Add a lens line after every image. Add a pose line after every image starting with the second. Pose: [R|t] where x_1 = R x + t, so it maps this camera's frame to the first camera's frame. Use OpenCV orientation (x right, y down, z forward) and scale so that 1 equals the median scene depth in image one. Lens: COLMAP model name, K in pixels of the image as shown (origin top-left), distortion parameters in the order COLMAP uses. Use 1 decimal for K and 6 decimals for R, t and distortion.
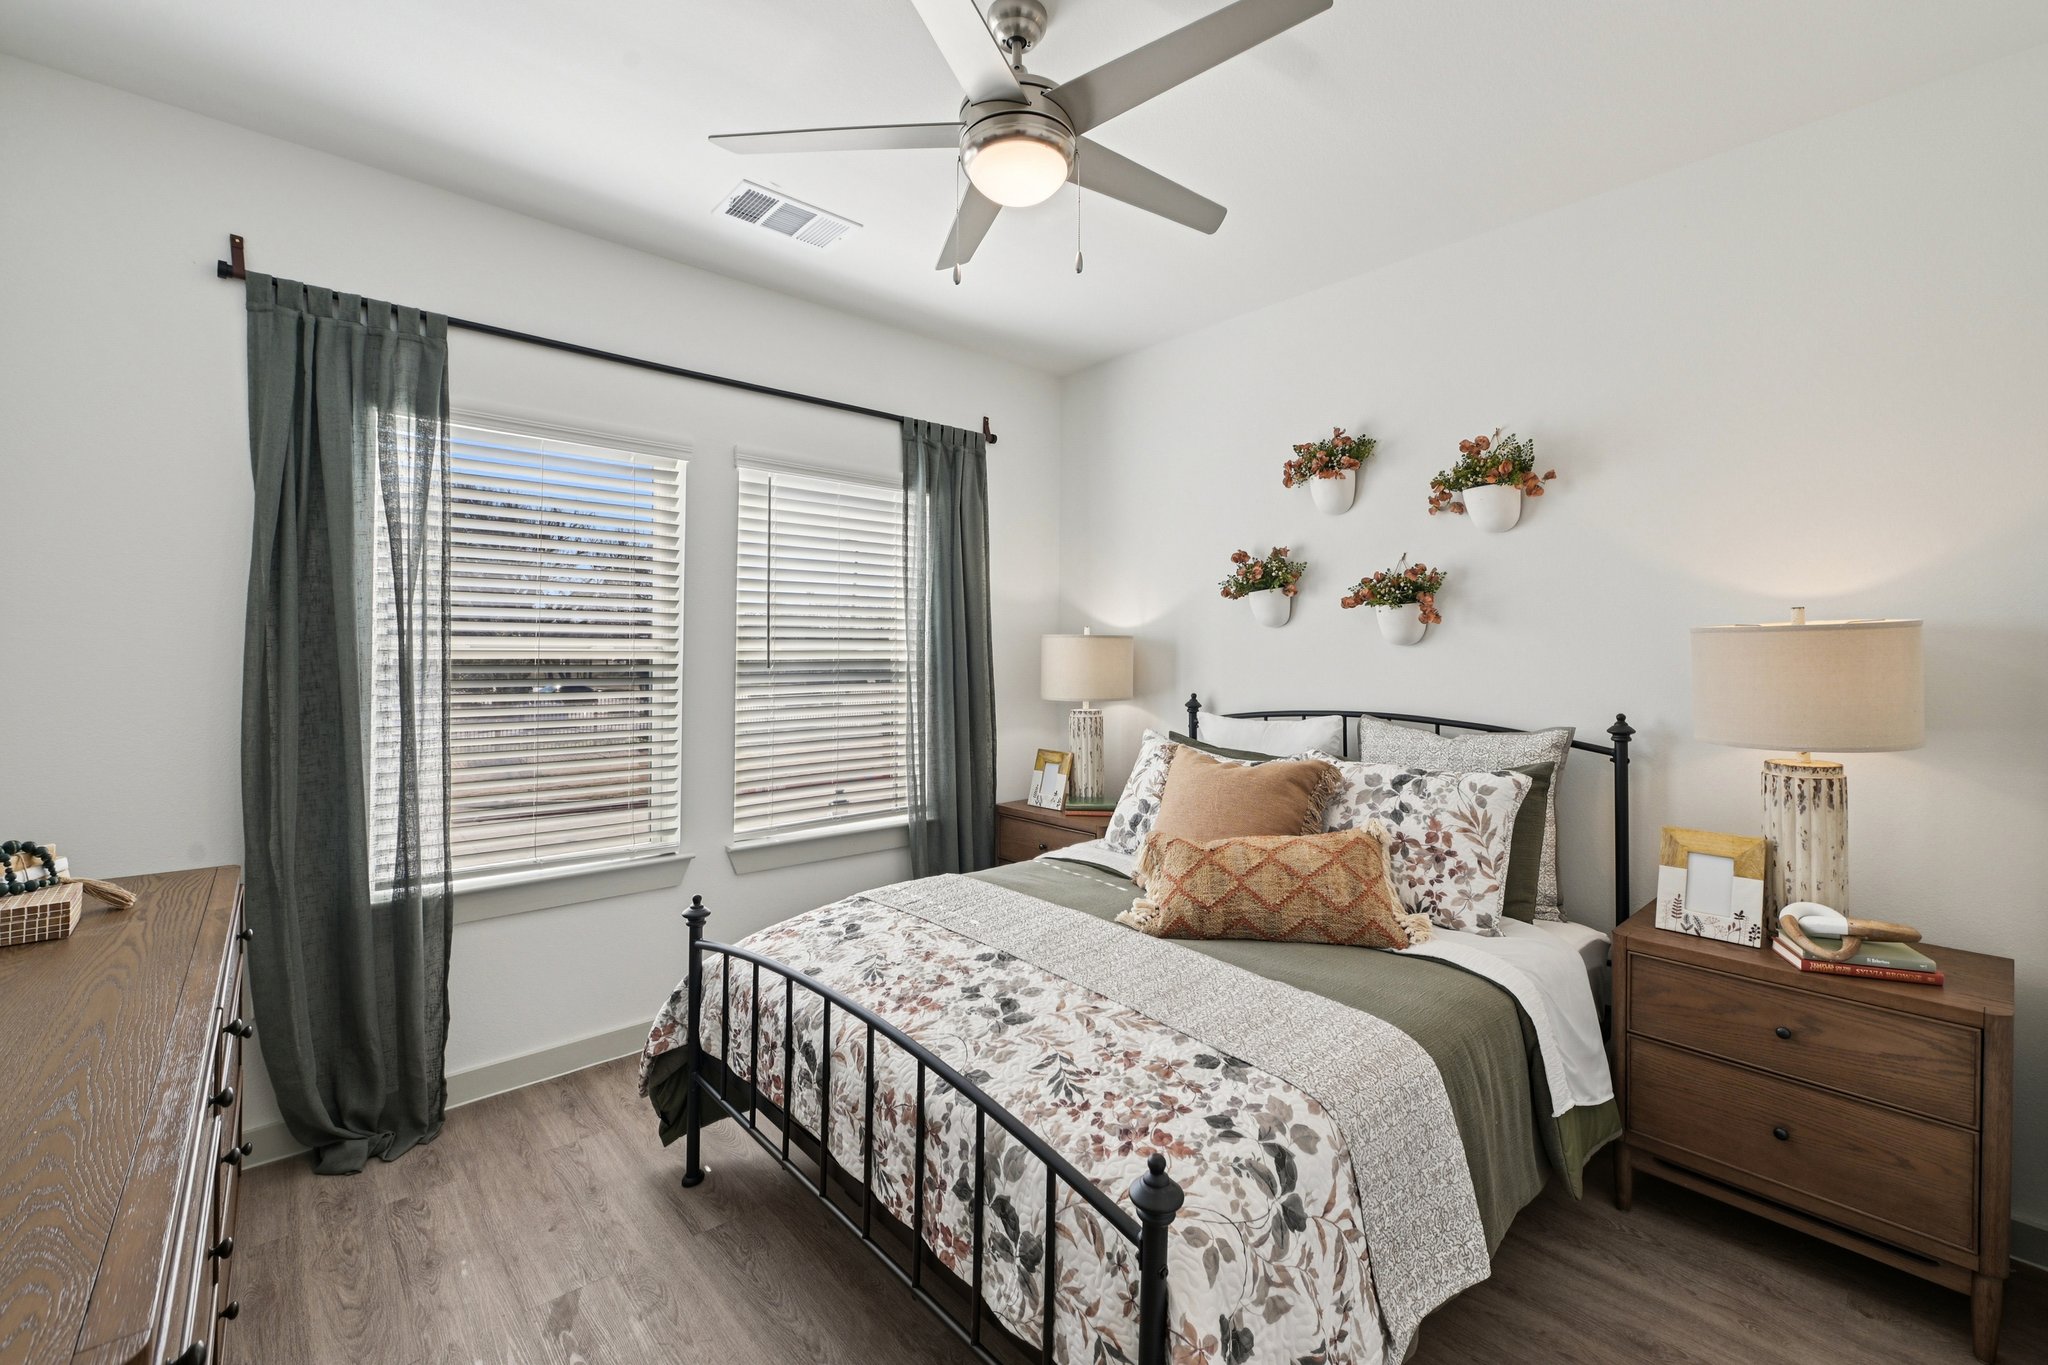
lens RADIAL K [[839.7, 0, 1023.5], [0, 839.7, 662.2], [0, 0, 1]] dist [-0.001478, -0.001097]
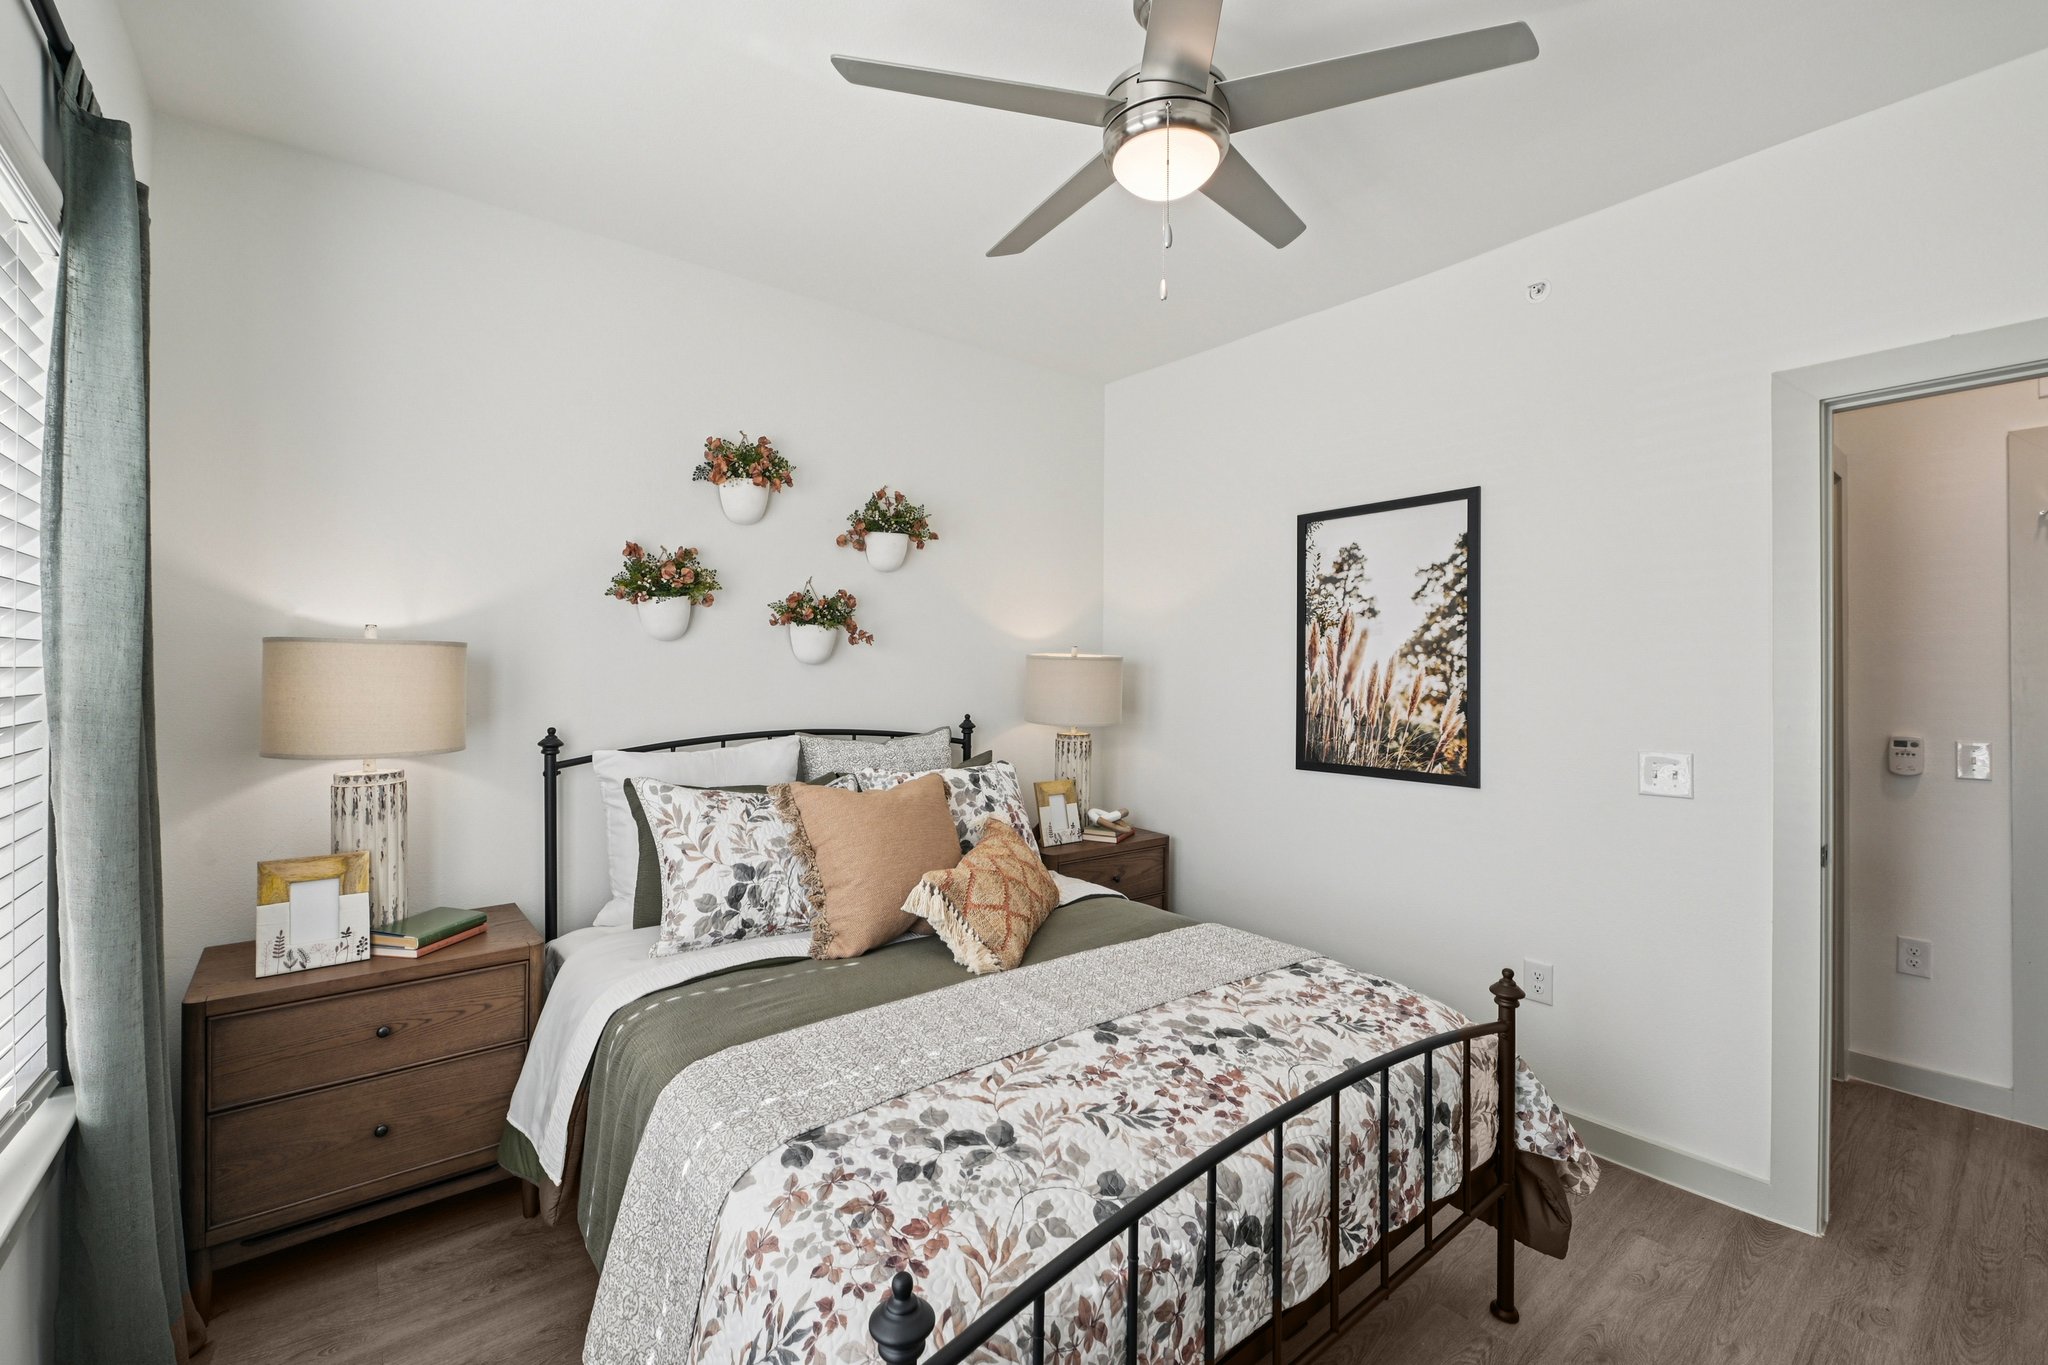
lens RADIAL K [[839.7, 0, 1023.5], [0, 839.7, 662.2], [0, 0, 1]] dist [-0.001478, -0.001097]
pose [[0.061131, 0.014397, 0.998026, -0.745007], [0.009683, 0.999840, -0.015016, -0.005095], [-0.998083, 0.010582, 0.060982, 0.869745]]
